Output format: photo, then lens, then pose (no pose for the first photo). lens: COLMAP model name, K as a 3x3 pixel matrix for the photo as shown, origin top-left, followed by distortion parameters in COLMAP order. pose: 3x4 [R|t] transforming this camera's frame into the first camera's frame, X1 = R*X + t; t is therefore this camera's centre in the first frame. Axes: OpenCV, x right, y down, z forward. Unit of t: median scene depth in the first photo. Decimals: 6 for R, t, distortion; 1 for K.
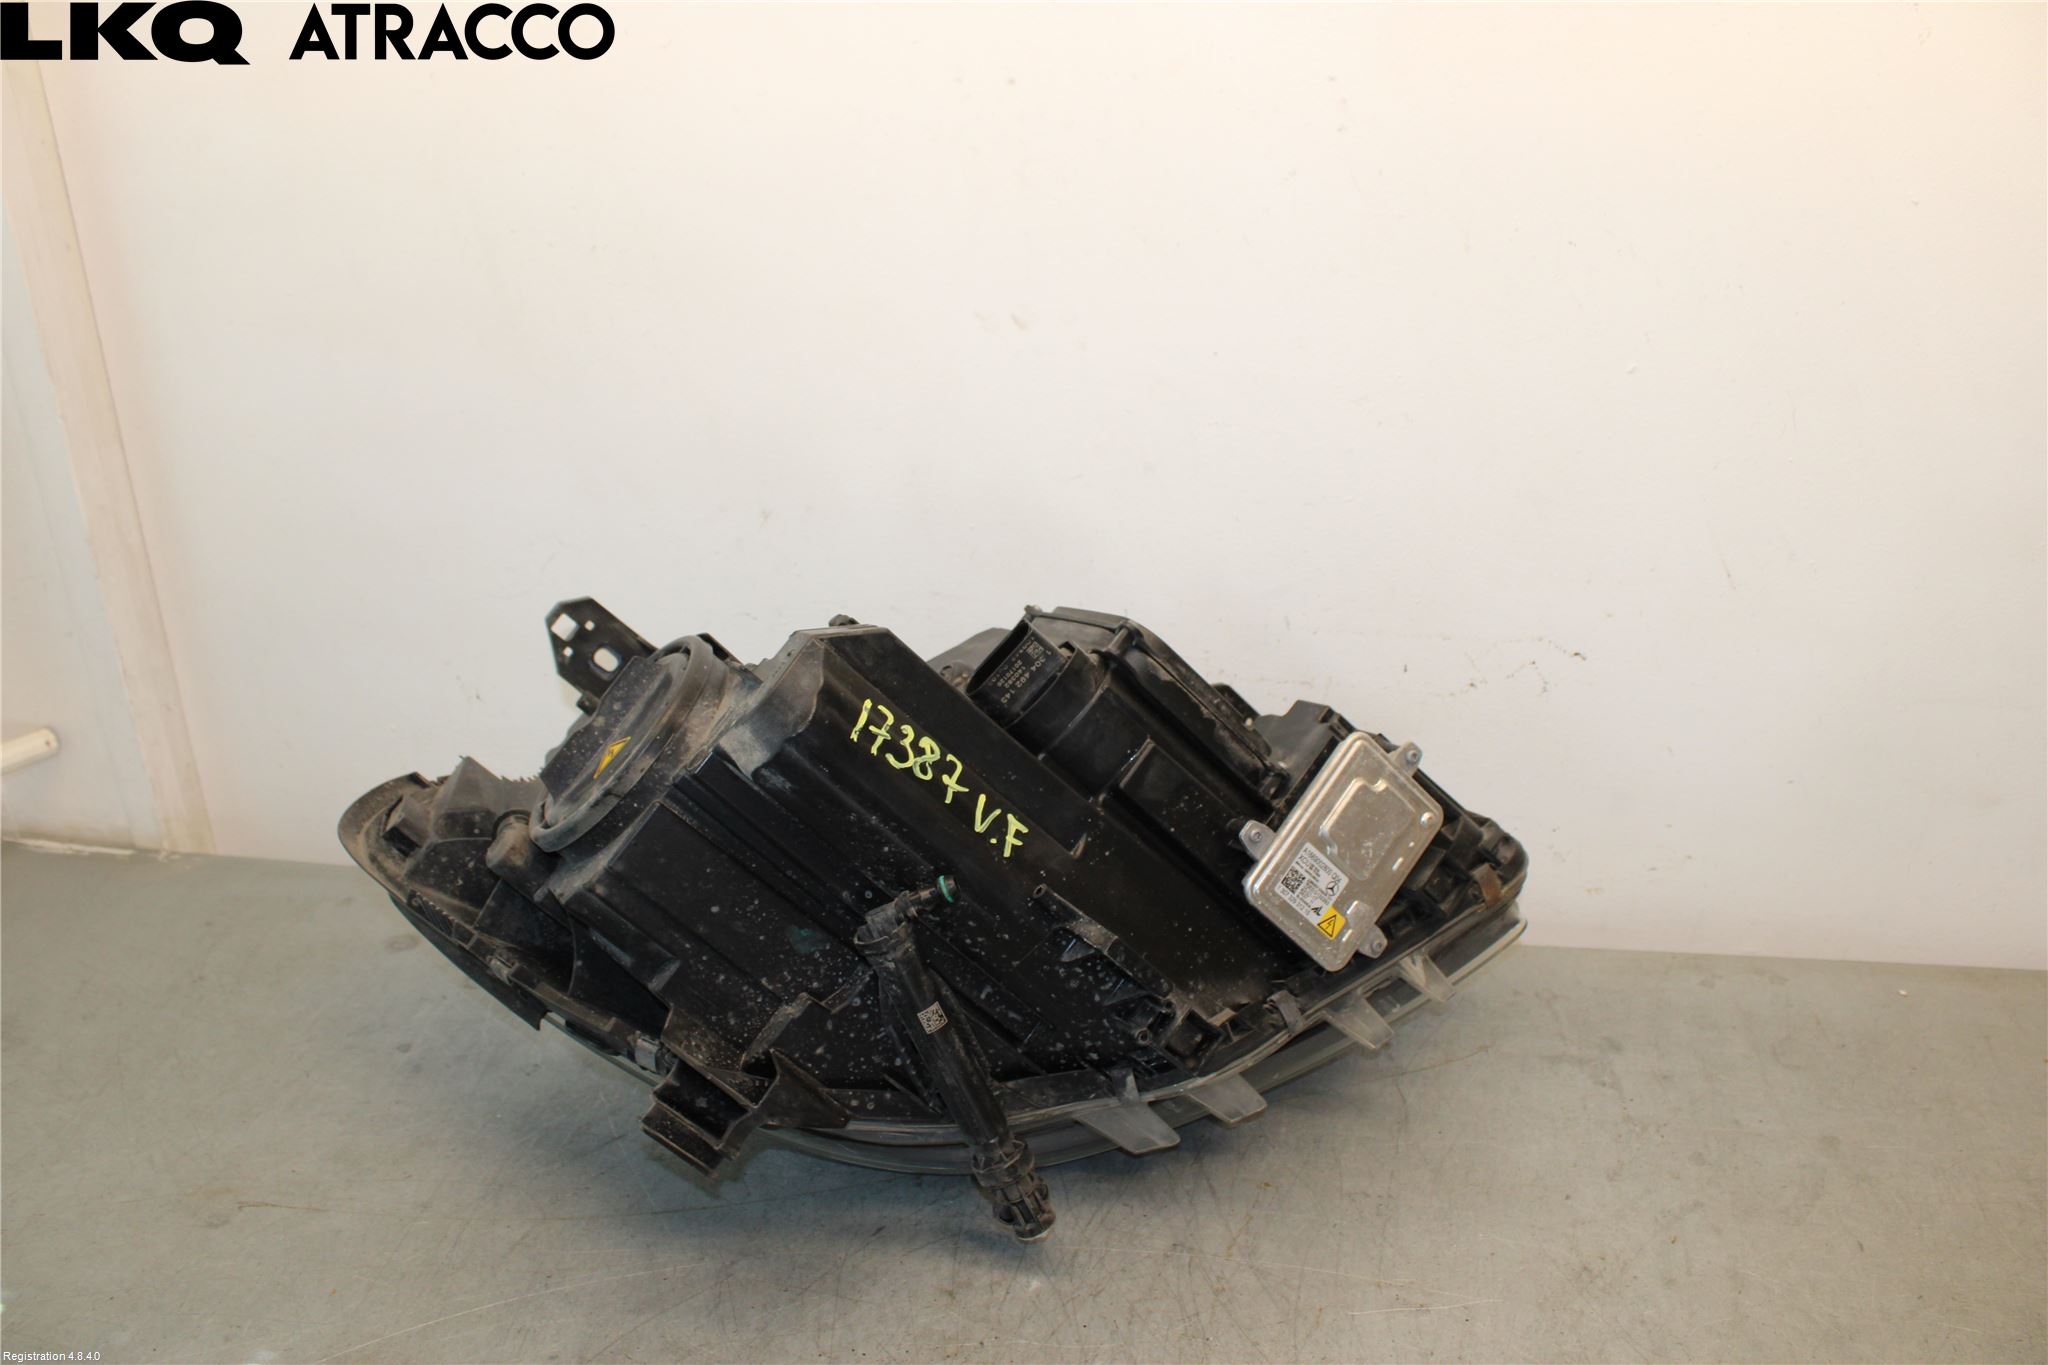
lens RADIAL K [[1704.0, 0, 1024.0], [0, 1704.0, 682.5], [0, 0, 1]] dist [-0.171089, 0.148291]
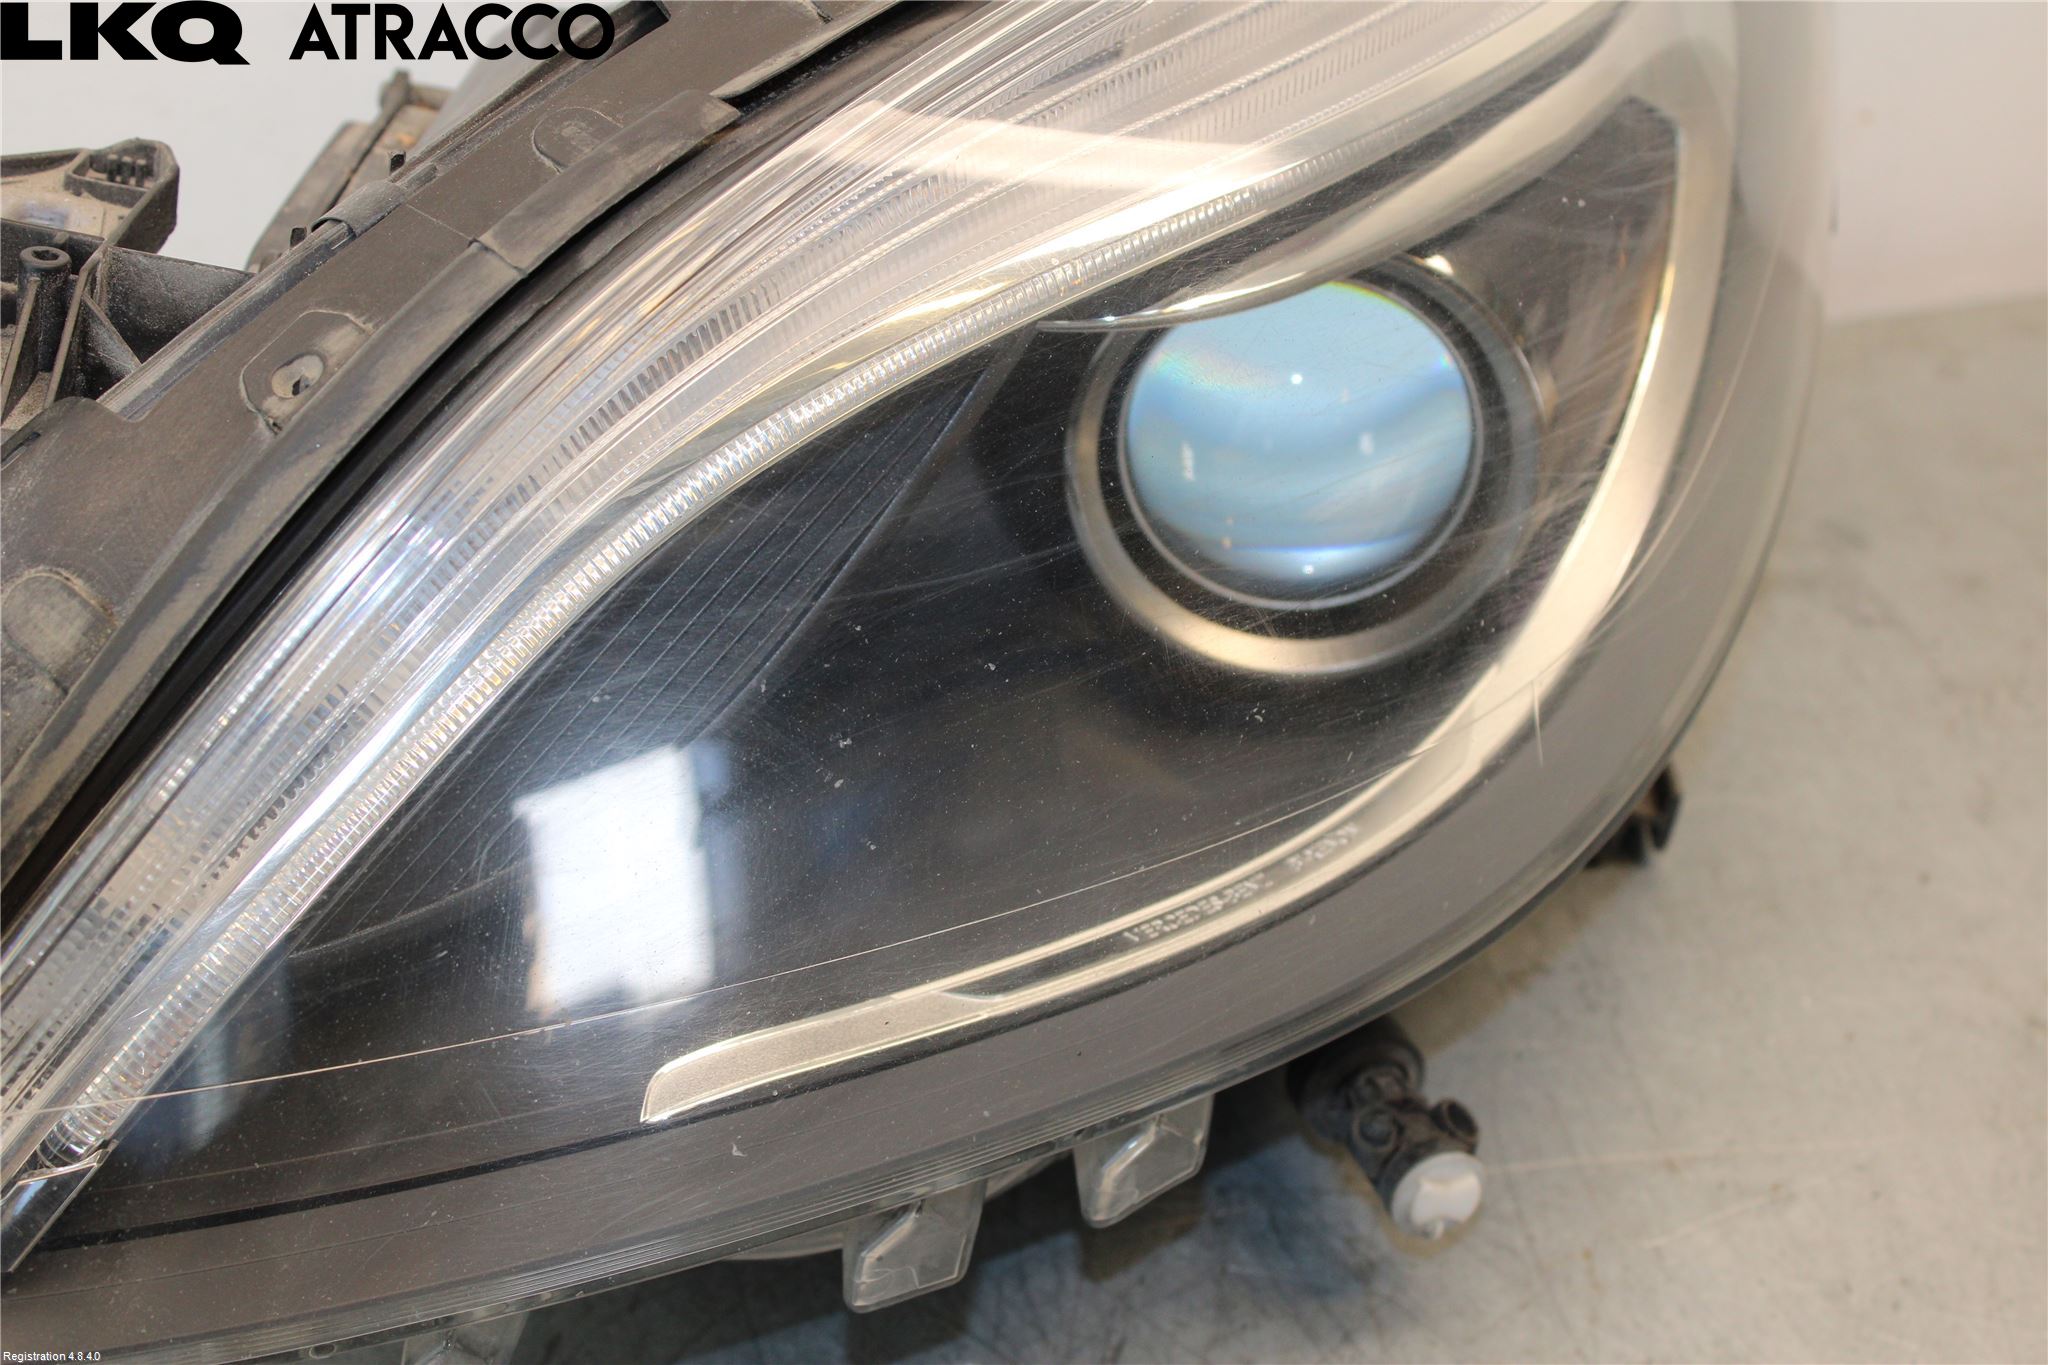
lens RADIAL K [[3157.1, 0, 1024.0], [0, 3157.1, 682.5], [0, 0, 1]] dist [-0.048301, 0.123688]
pose [[0.918177, -0.218334, 0.330576, -0.198259], [0.127159, 0.952698, 0.276039, -0.026102], [-0.375208, -0.211417, 0.902509, 0.292689]]
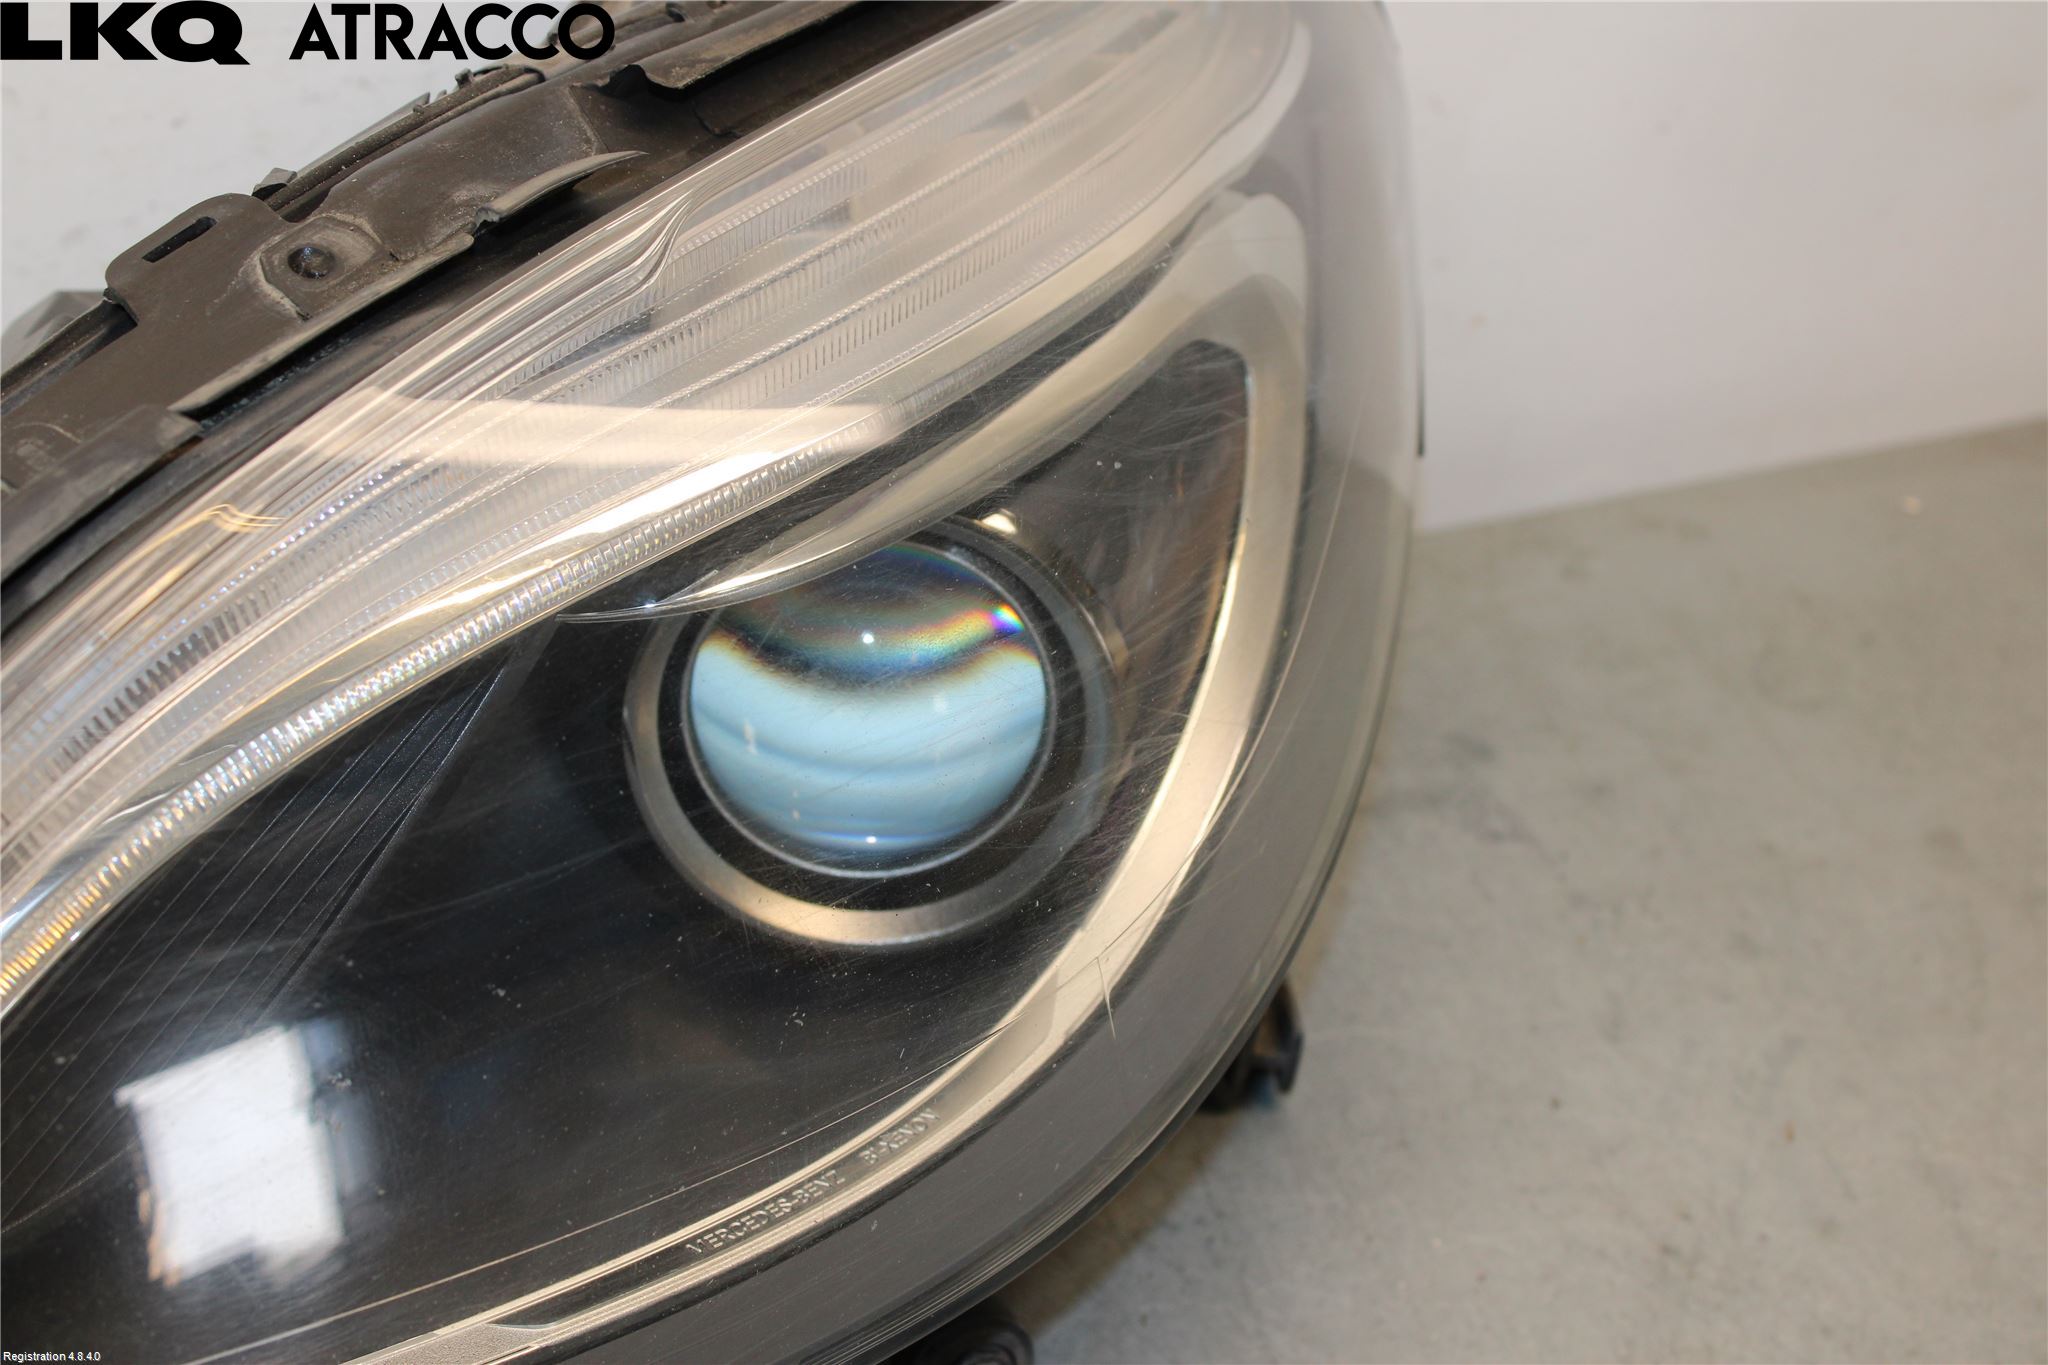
lens RADIAL K [[3157.1, 0, 1024.0], [0, 3157.1, 682.5], [0, 0, 1]] dist [-0.048301, 0.123688]
pose [[0.878856, -0.243812, 0.410082, -0.140449], [0.155104, 0.958878, 0.237689, -0.038249], [-0.451170, -0.145289, 0.880532, 0.302762]]
